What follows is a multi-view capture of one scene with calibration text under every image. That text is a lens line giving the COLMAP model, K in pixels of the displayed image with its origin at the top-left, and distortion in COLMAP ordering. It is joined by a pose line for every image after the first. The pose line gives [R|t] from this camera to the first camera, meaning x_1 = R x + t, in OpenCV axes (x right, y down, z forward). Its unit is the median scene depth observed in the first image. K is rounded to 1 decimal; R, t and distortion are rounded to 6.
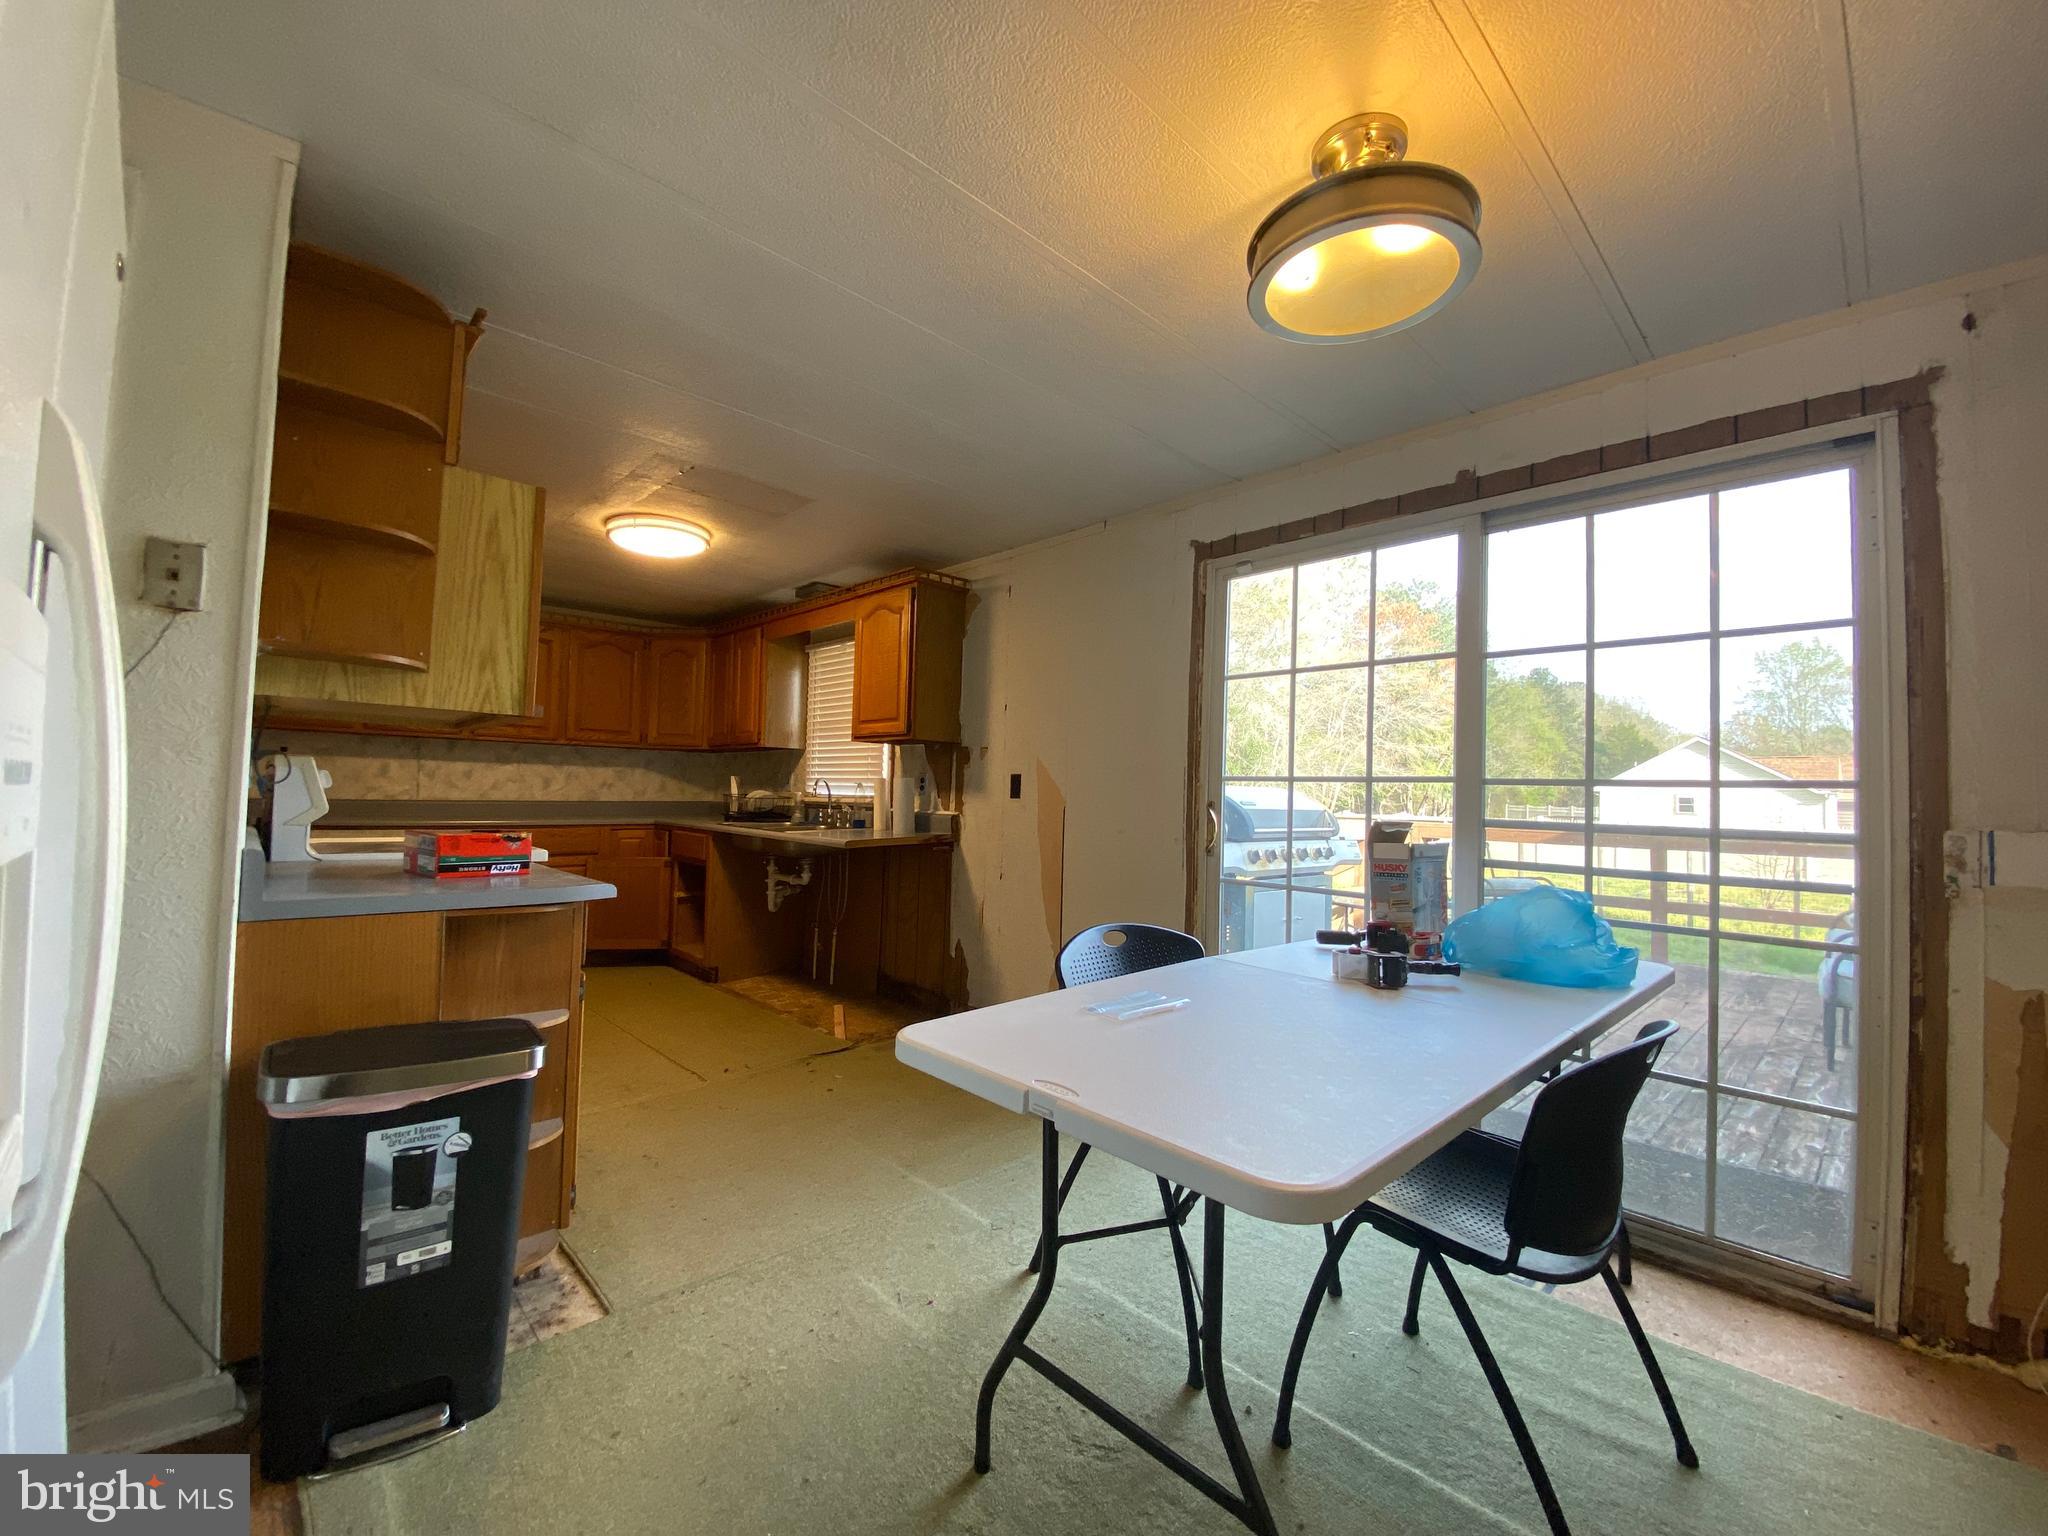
lens RADIAL K [[820.2, 0, 1031.6], [0, 820.2, 768.0], [0, 0, 1]] dist [0.011106, -0.015191]
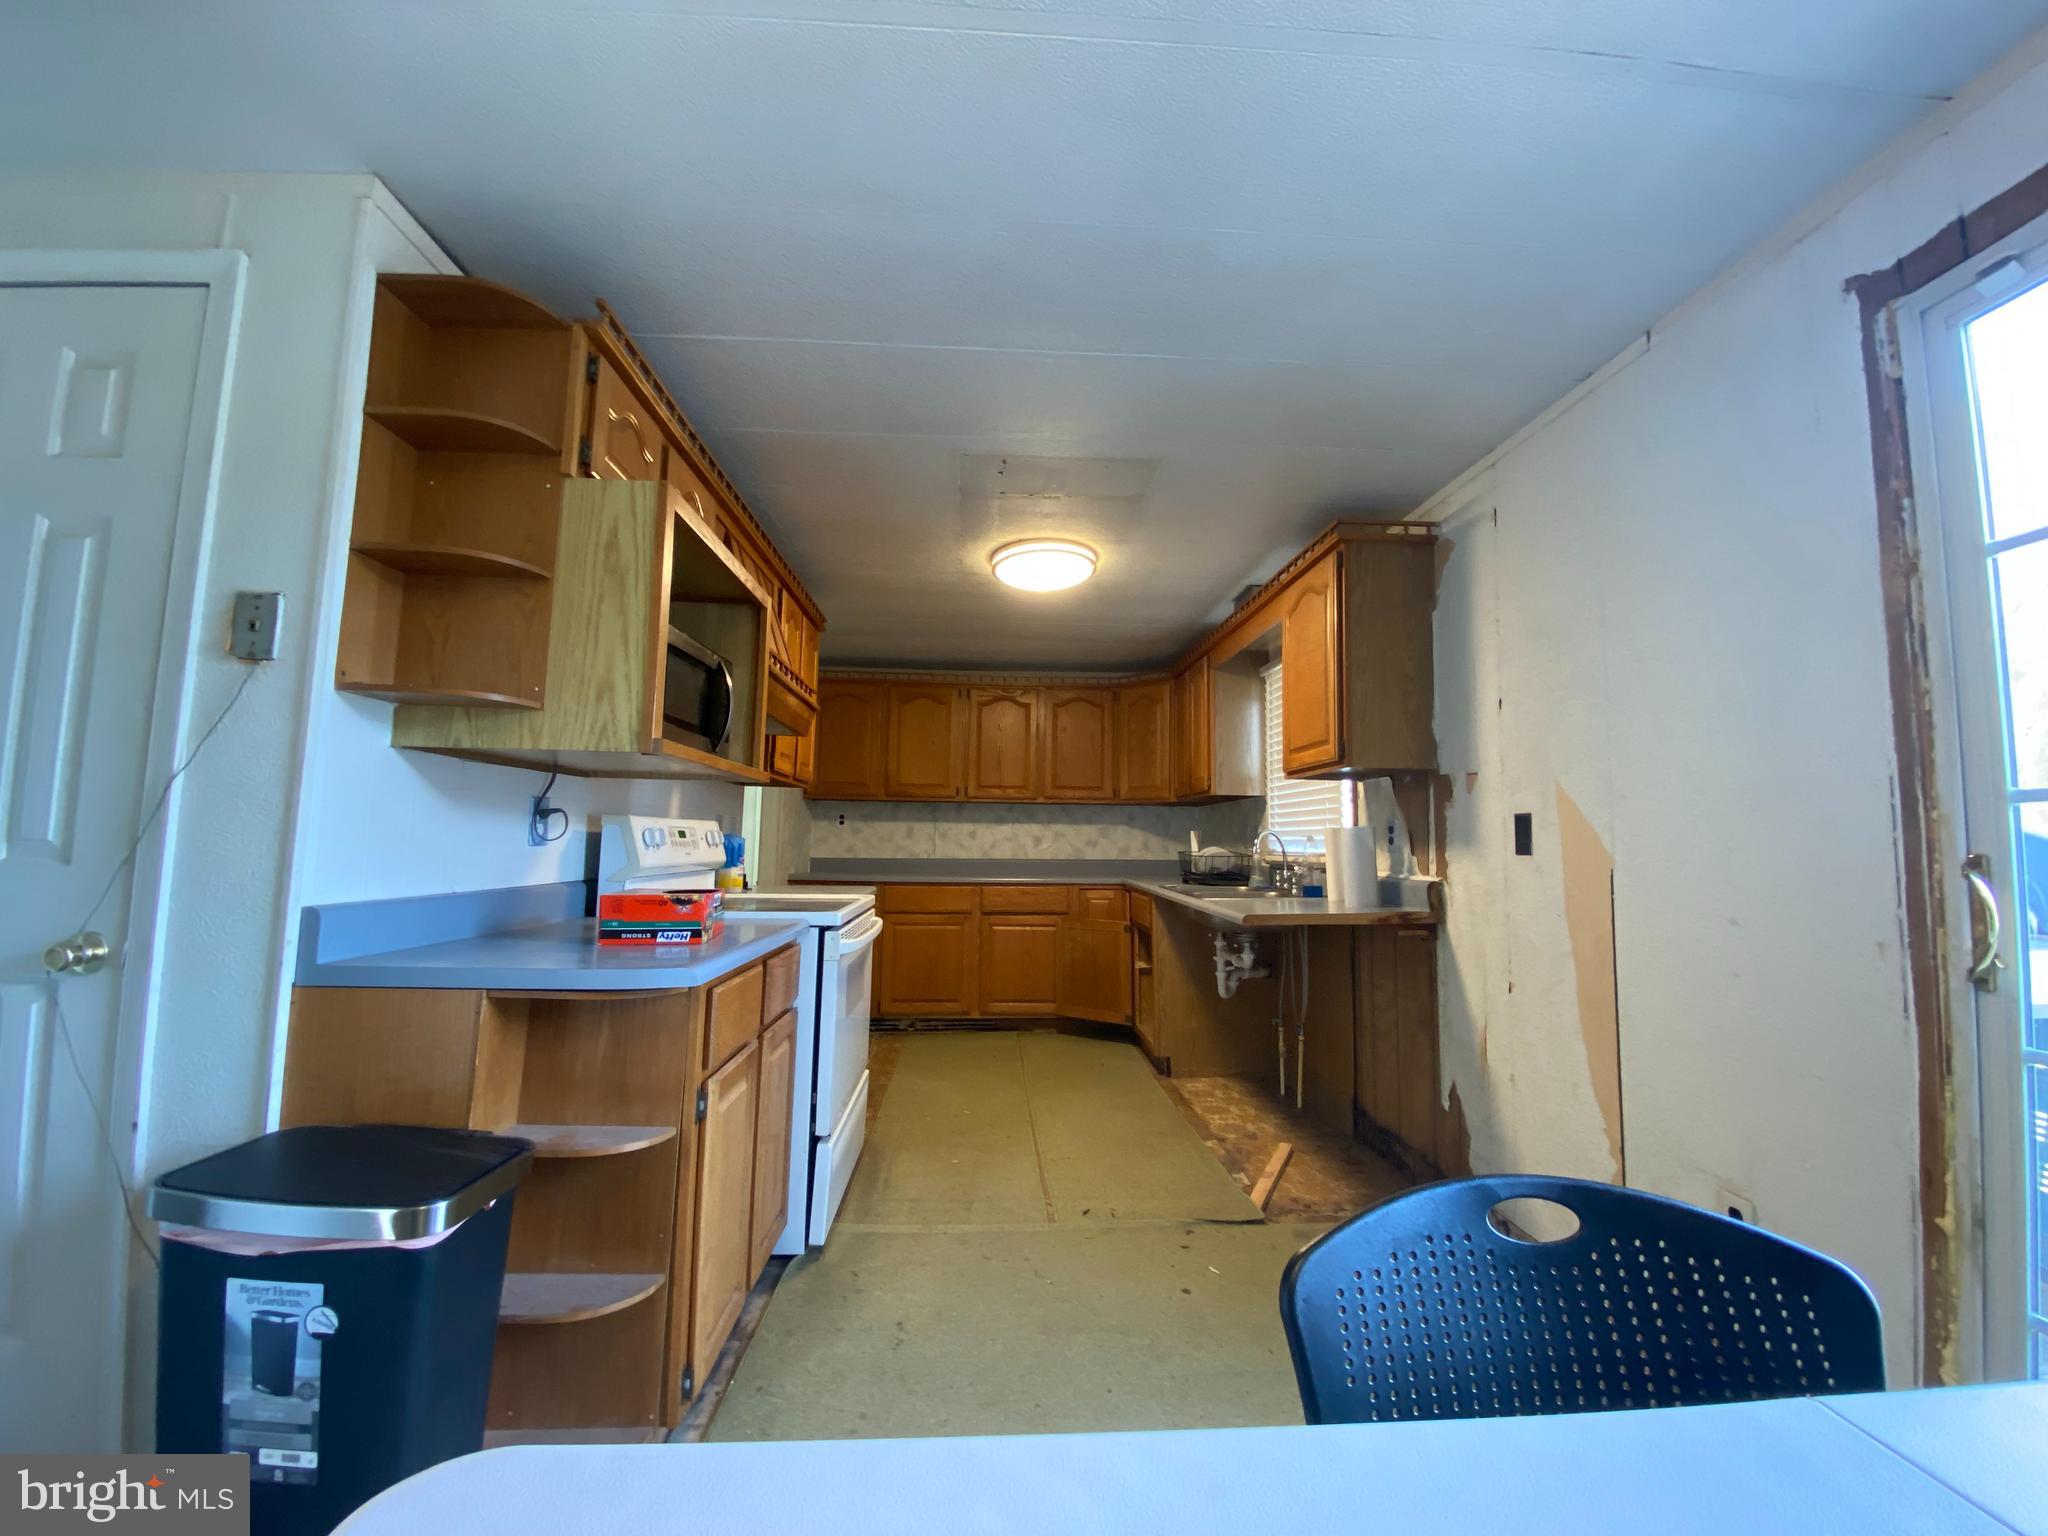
lens RADIAL K [[820.2, 0, 1031.6], [0, 820.2, 768.0], [0, 0, 1]] dist [0.011106, -0.015191]
pose [[0.746652, -0.073019, -0.661195, 0.106065], [0.024024, 0.996269, -0.082894, 0.014453], [0.664781, 0.046008, 0.745620, 0.311148]]
